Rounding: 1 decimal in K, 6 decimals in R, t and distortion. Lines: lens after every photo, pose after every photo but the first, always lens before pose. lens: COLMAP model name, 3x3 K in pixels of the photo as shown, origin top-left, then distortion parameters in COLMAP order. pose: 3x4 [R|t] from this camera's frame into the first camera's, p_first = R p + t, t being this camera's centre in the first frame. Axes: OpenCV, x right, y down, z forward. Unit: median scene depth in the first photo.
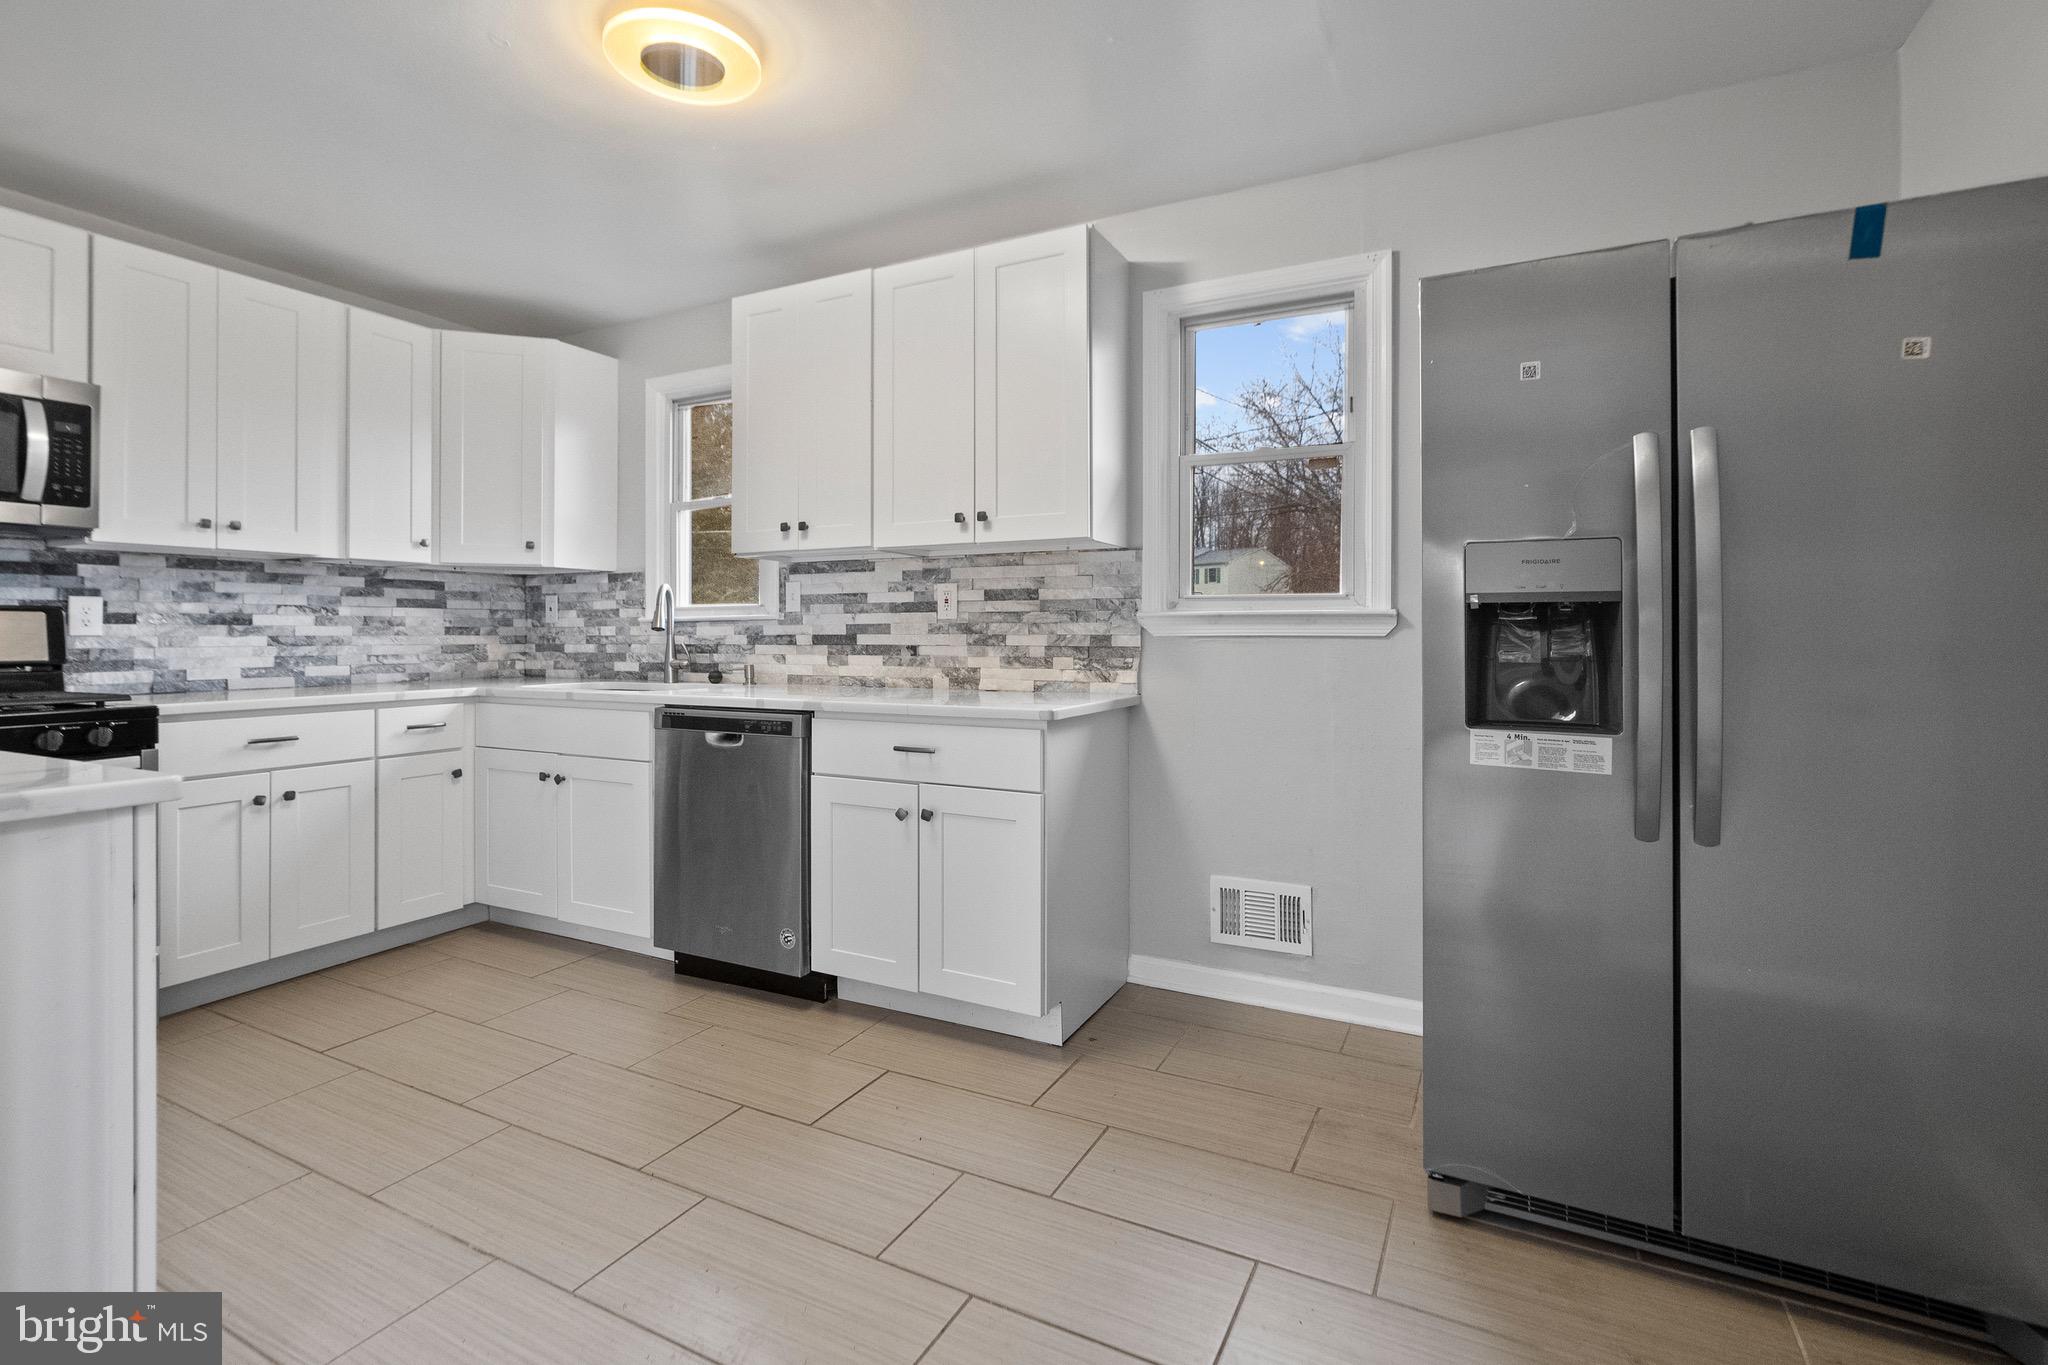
lens RADIAL K [[931.3, 0, 1025.8], [0, 931.3, 628.3], [0, 0, 1]] dist [-0.007114, 0.002818]
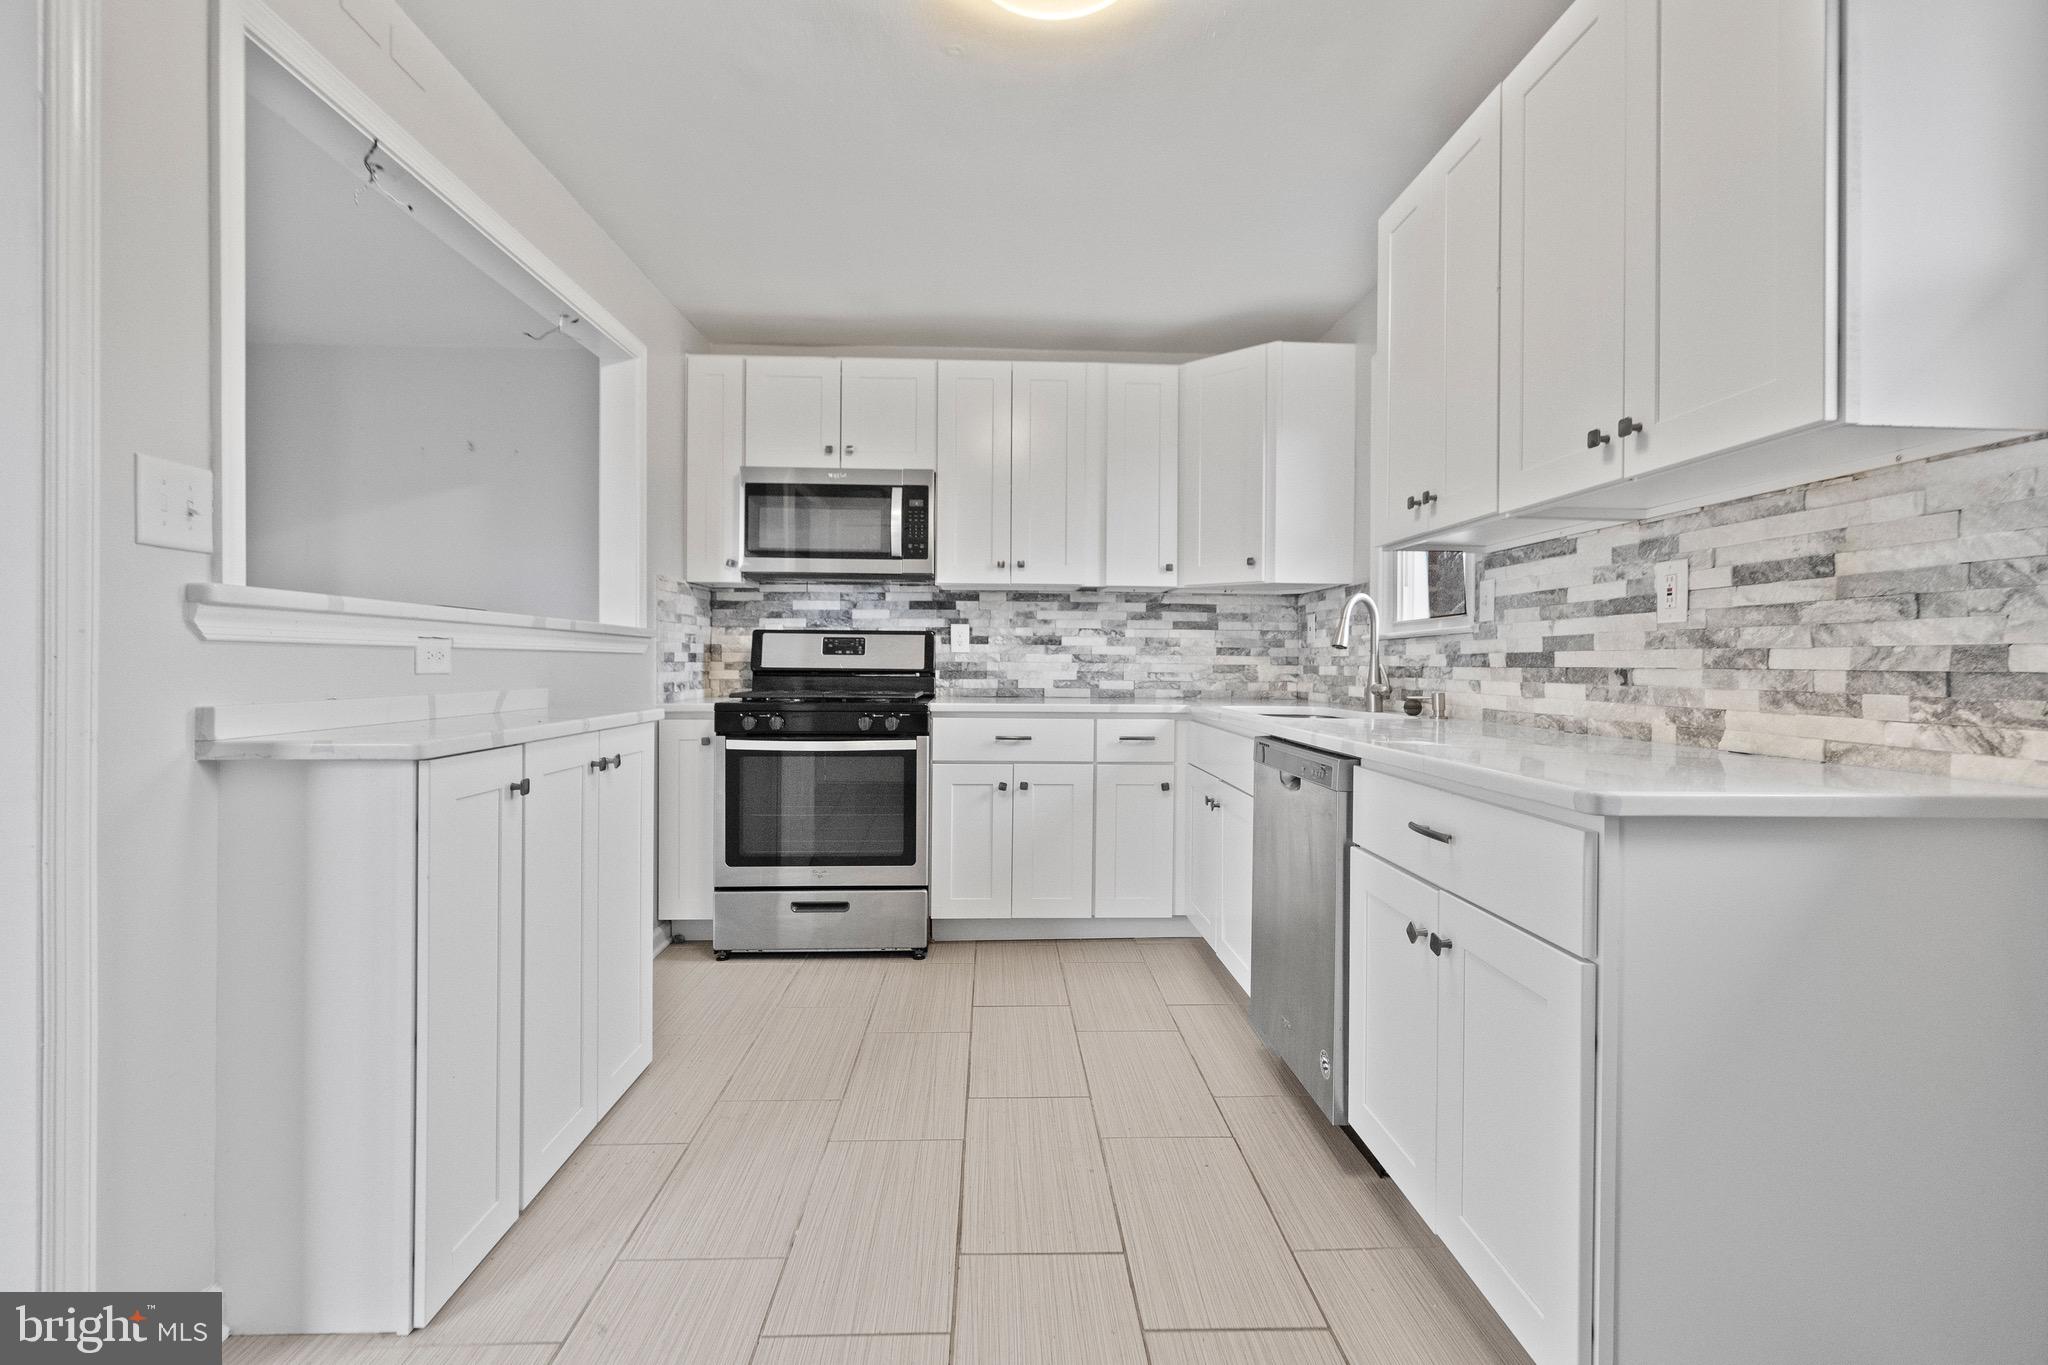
lens RADIAL K [[931.3, 0, 1027.8], [0, 931.3, 656.8], [0, 0, 1]] dist [-0.007114, 0.002818]
pose [[0.486864, 0.001288, -0.873477, 0.230038], [-0.005640, 0.999983, -0.001670, 0.014850], [0.873459, 0.005740, 0.486863, 0.385665]]
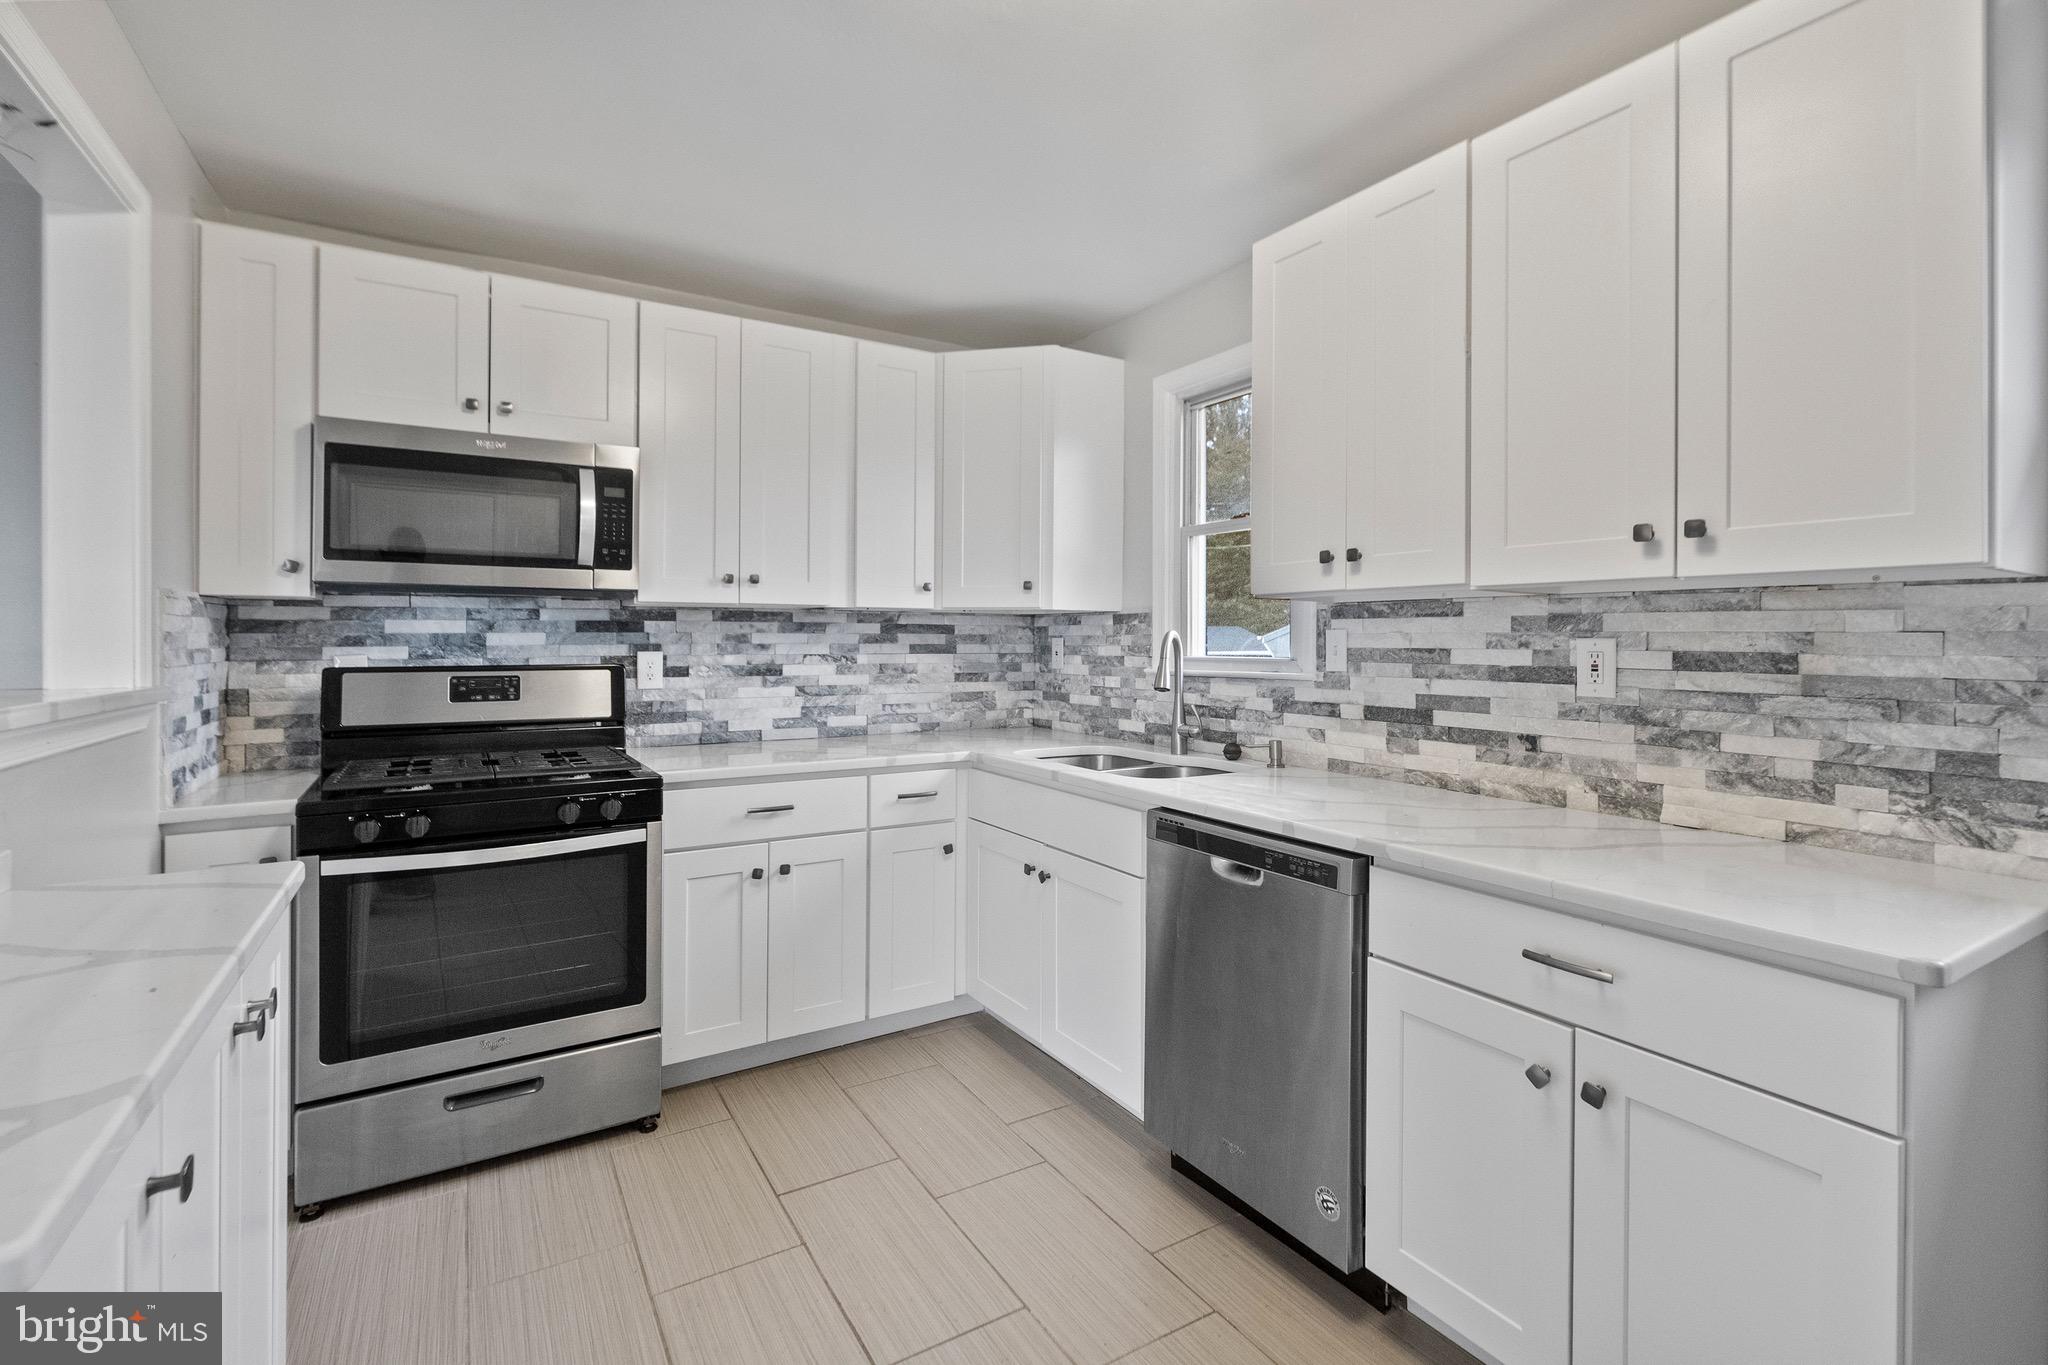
lens RADIAL K [[931.3, 0, 1044.0], [0, 931.3, 635.6], [0, 0, 1]] dist [-0.007114, 0.002818]
pose [[0.857433, 0.003695, -0.514582, -0.083793], [-0.003454, 0.999993, 0.001426, -0.051392], [0.514583, 0.000555, 0.857440, 0.305063]]
